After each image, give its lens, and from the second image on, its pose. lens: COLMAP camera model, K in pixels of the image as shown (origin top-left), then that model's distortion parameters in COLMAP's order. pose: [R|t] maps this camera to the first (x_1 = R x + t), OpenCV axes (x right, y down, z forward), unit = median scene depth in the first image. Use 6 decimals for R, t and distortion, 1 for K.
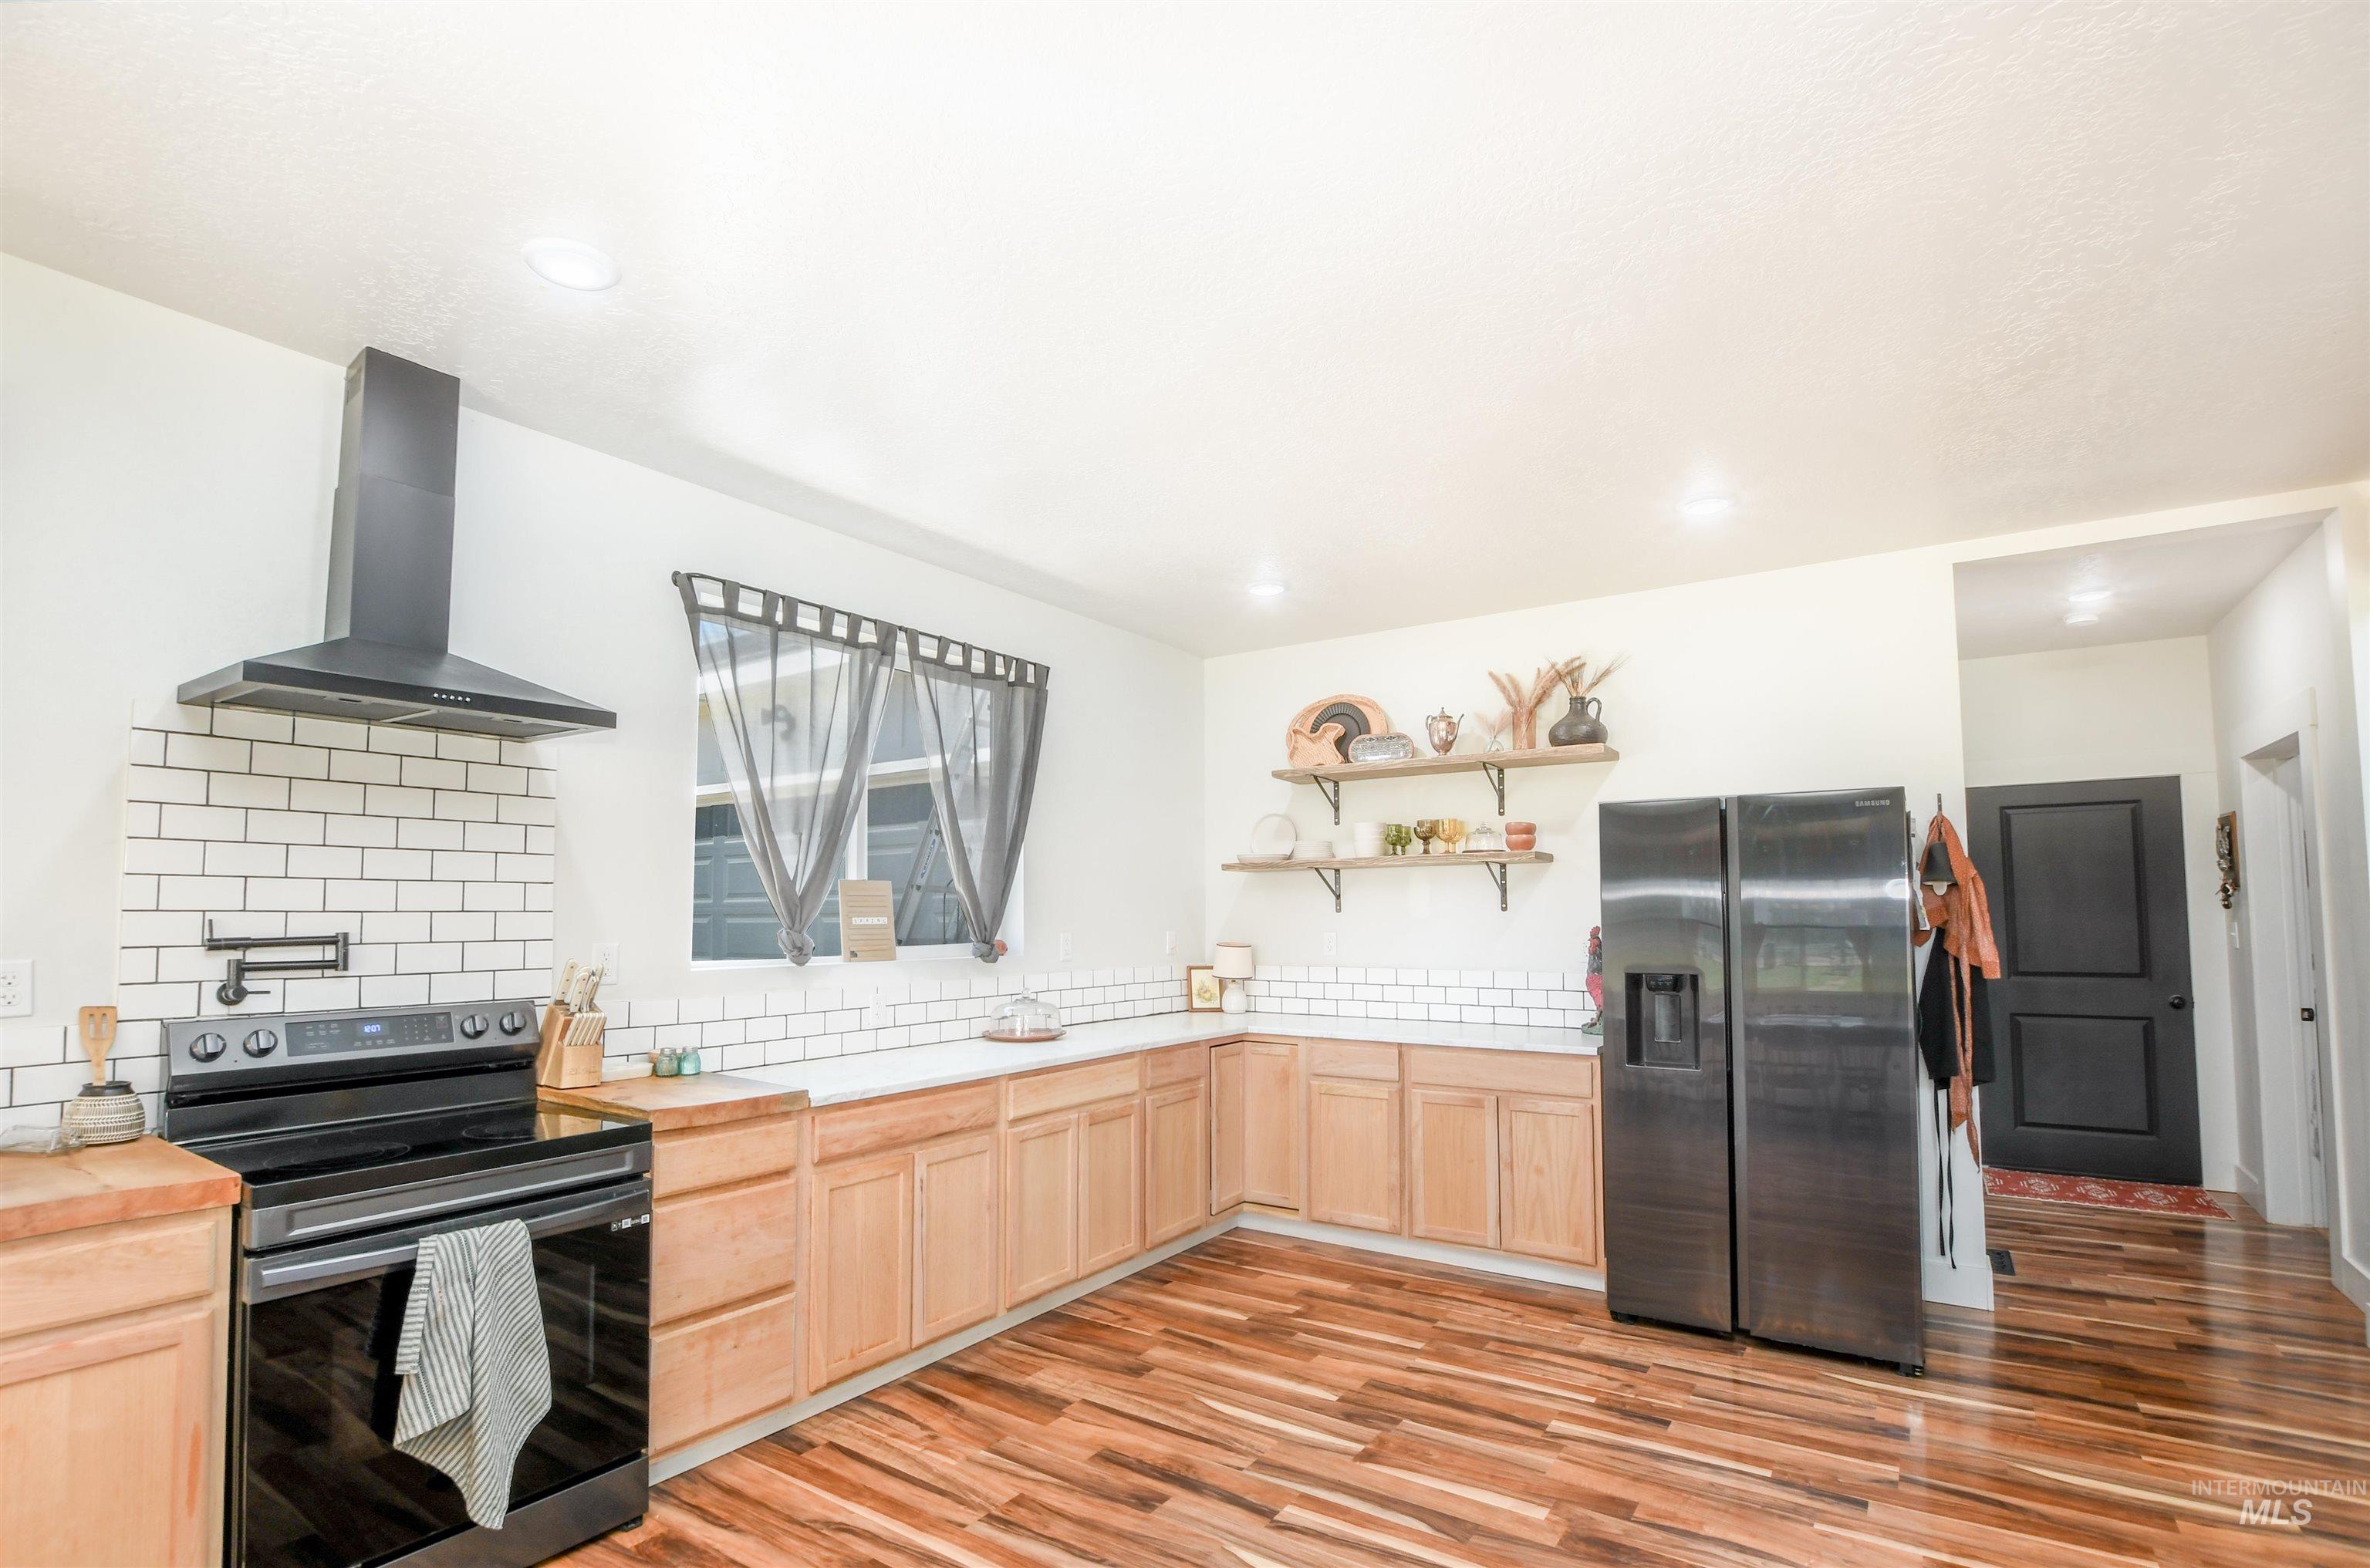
lens RADIAL K [[1088.3, 0, 1191.6], [0, 1088.3, 841.5], [0, 0, 1]] dist [-0.031157, 0.000585]
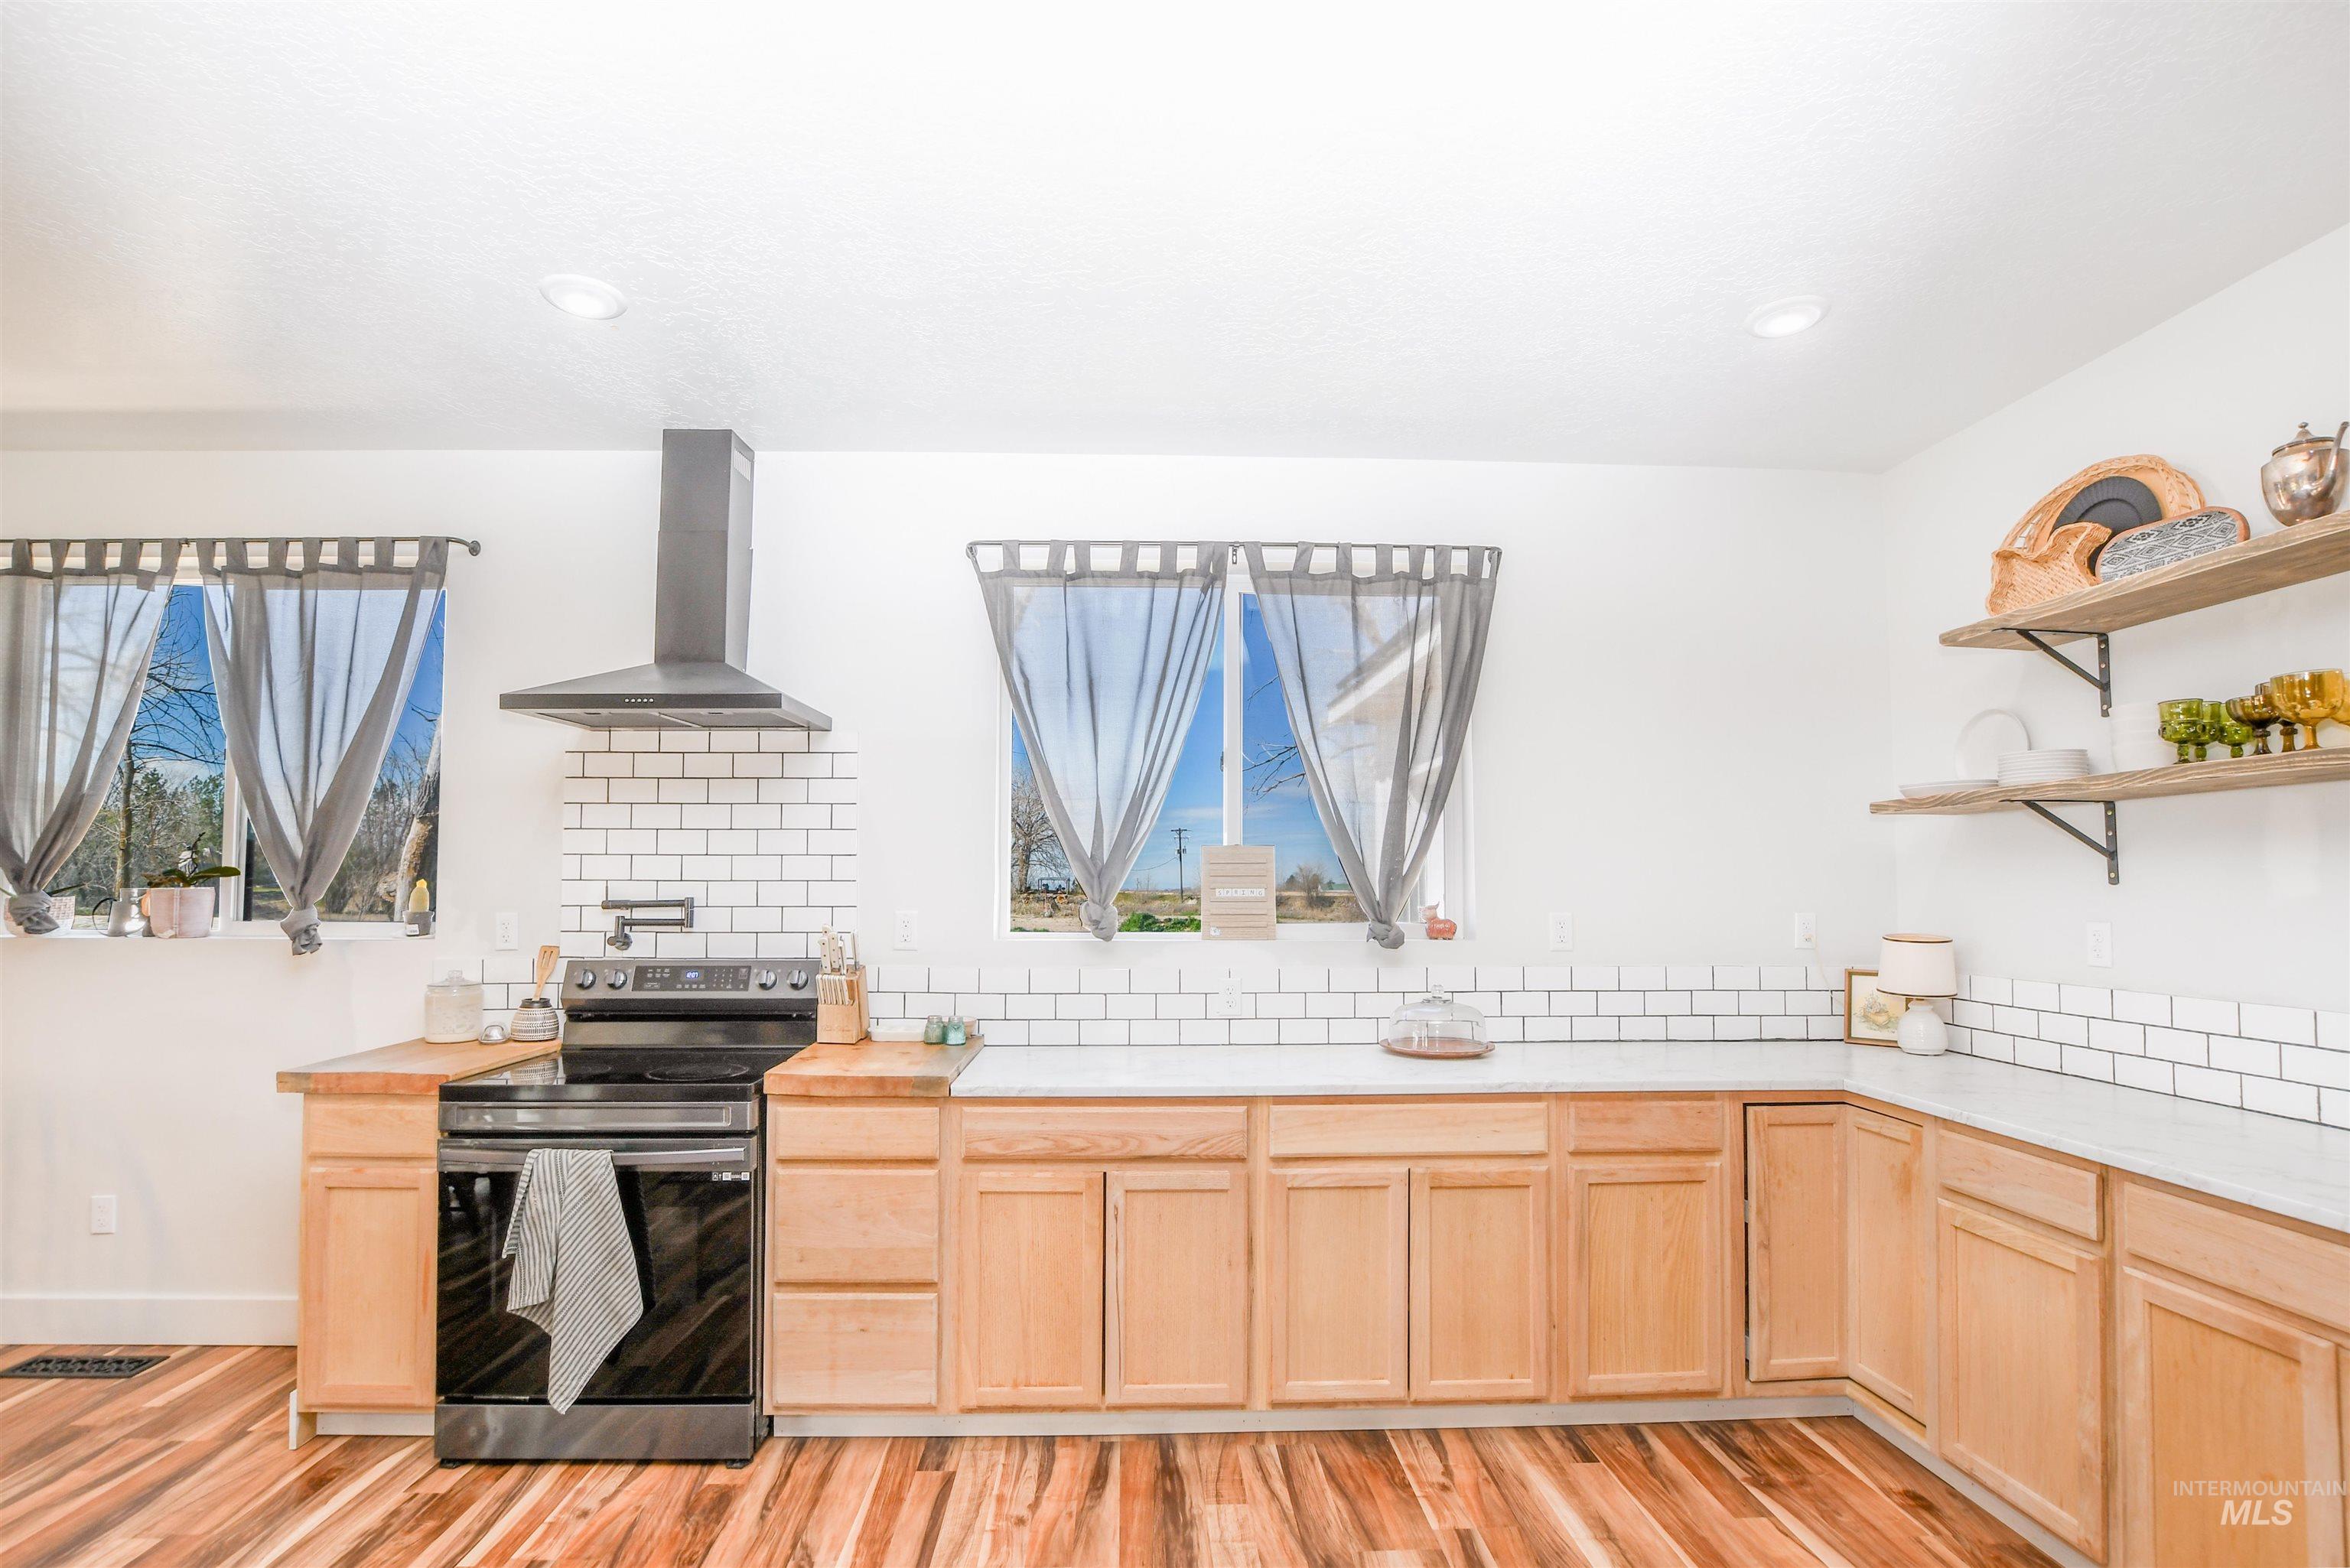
lens RADIAL K [[1055.7, 0, 1177.6], [0, 1055.7, 840.4], [0, 0, 1]] dist [-0.032012, 0.000440]
pose [[0.591742, -0.030258, -0.805560, 0.370164], [0.049447, 0.998776, -0.001193, 0.032536], [0.804610, -0.039127, 0.592513, 0.495701]]
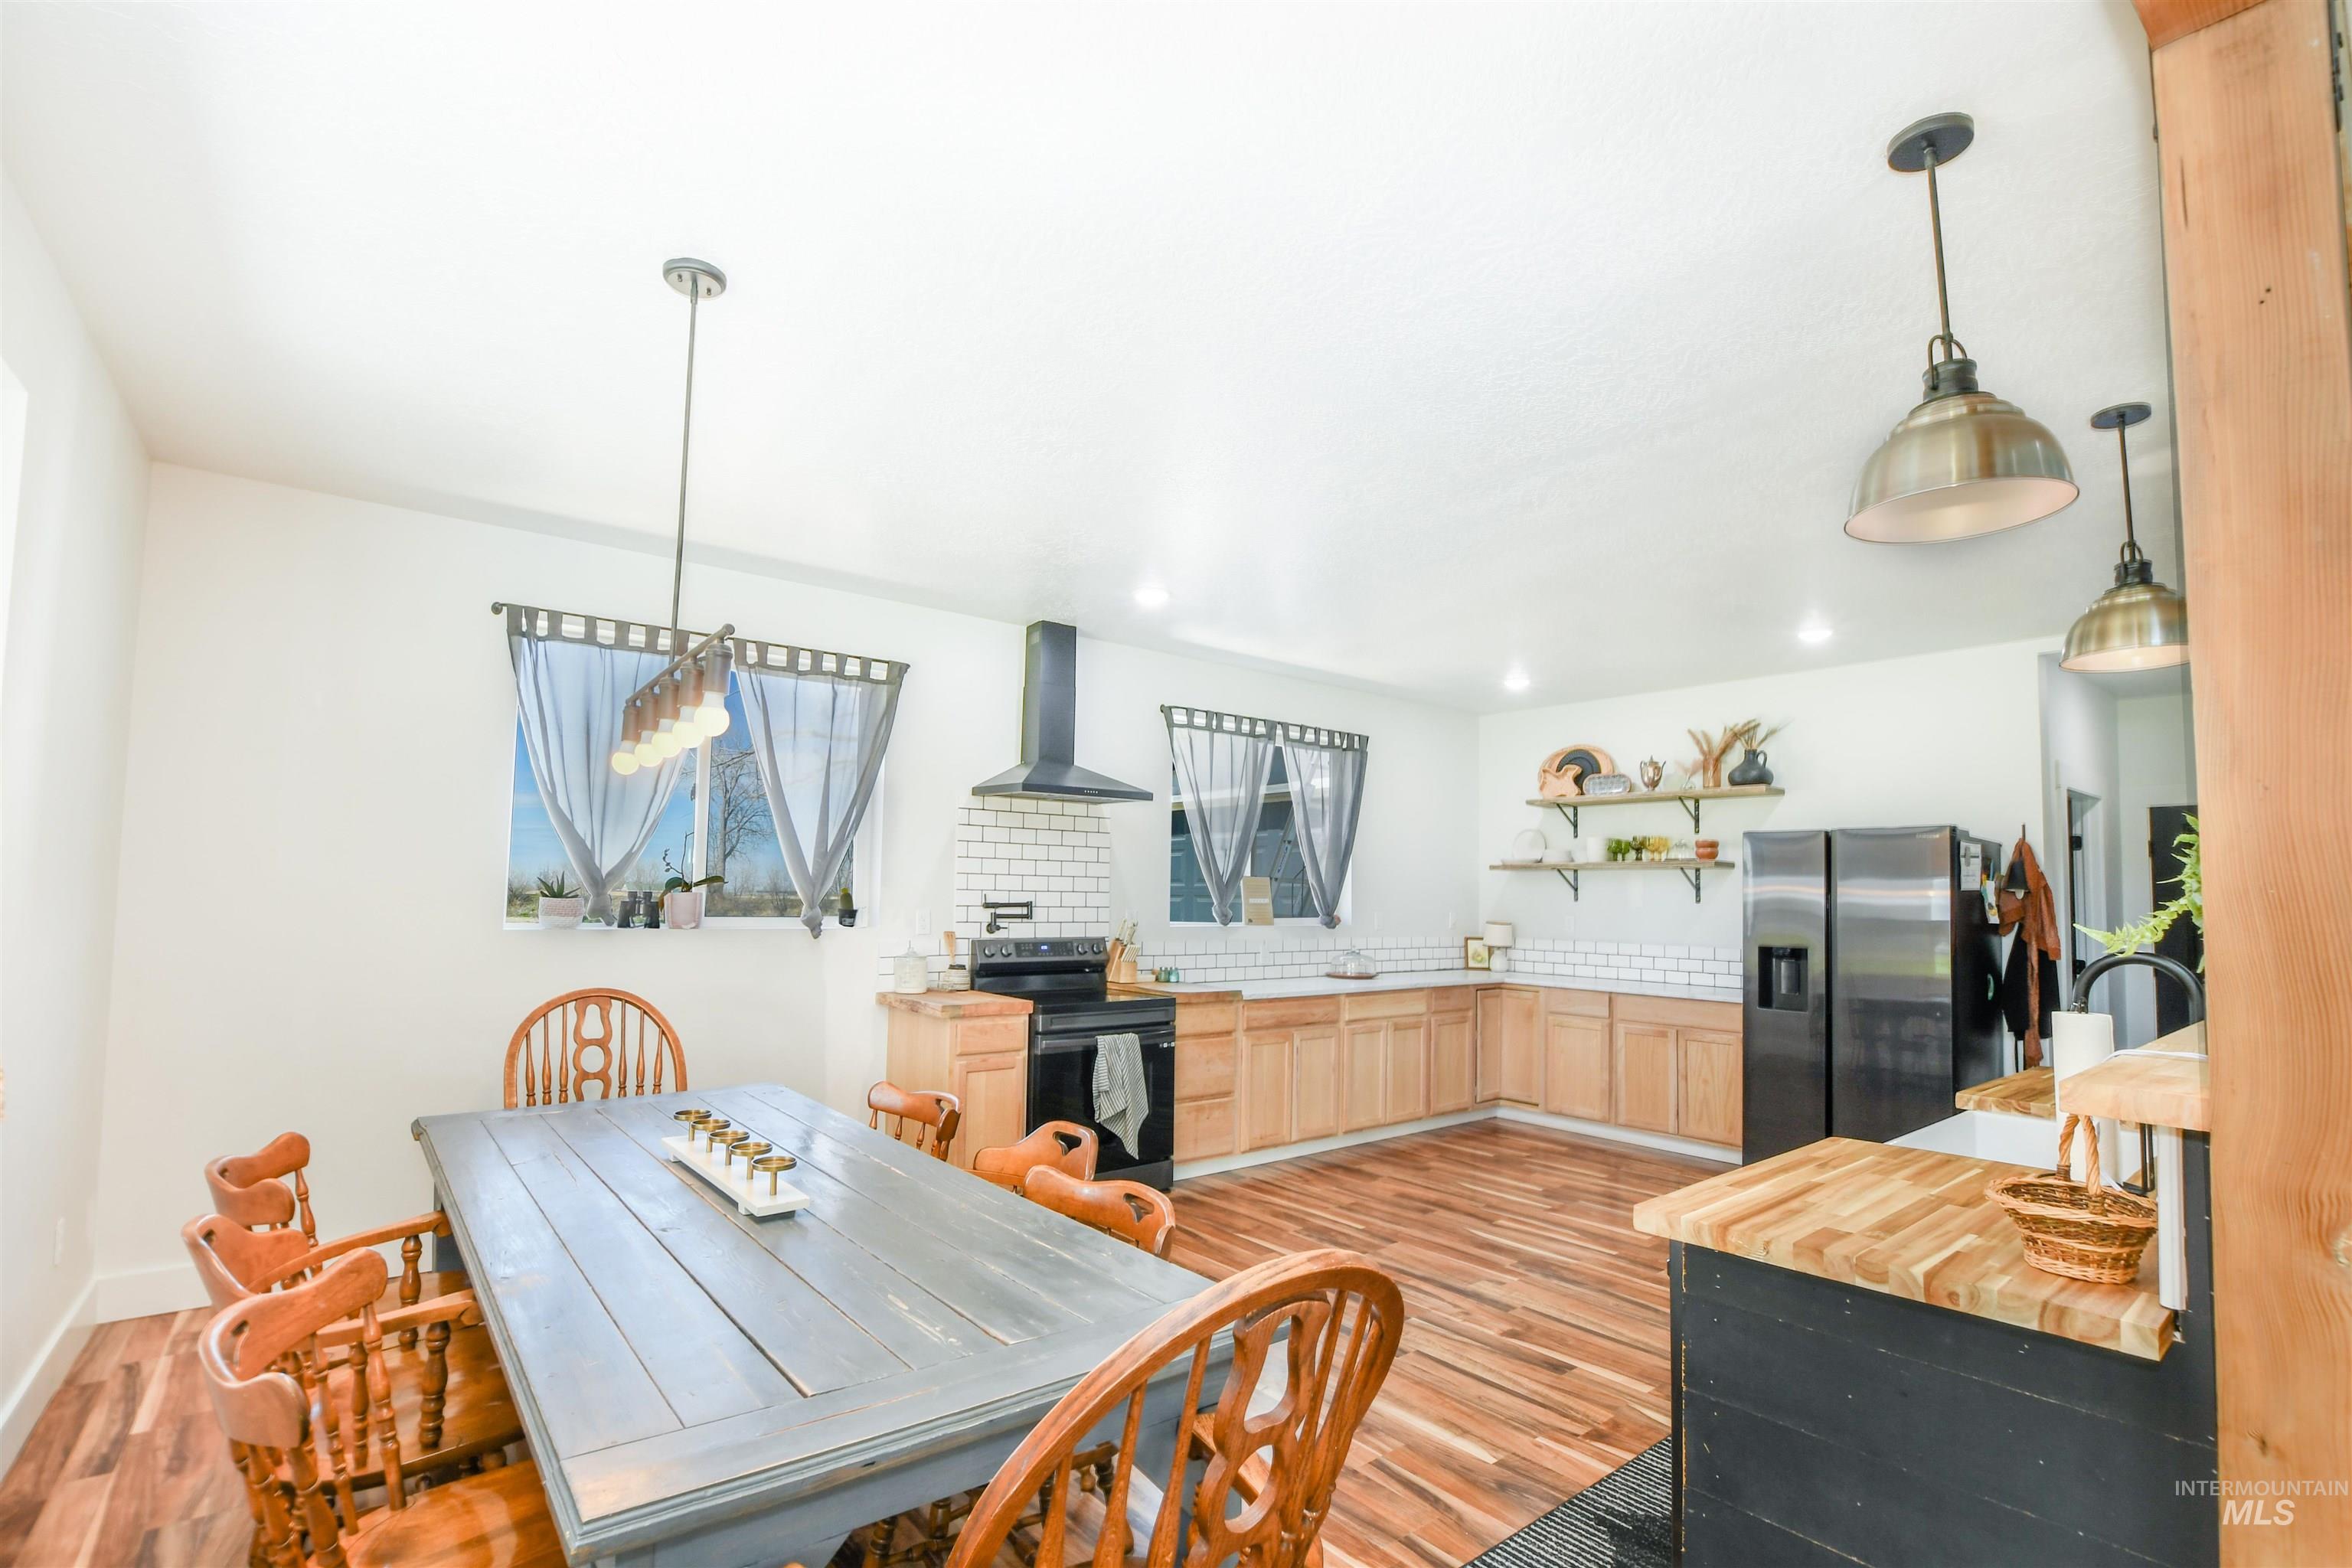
lens RADIAL K [[1056.7, 0, 1178.6], [0, 1056.7, 840.4], [0, 0, 1]] dist [-0.032012, 0.000440]
pose [[0.956842, 0.005353, -0.290561, 0.054449], [-0.001585, 0.999912, 0.013202, -0.041174], [0.290606, -0.012172, 0.956765, -0.600421]]
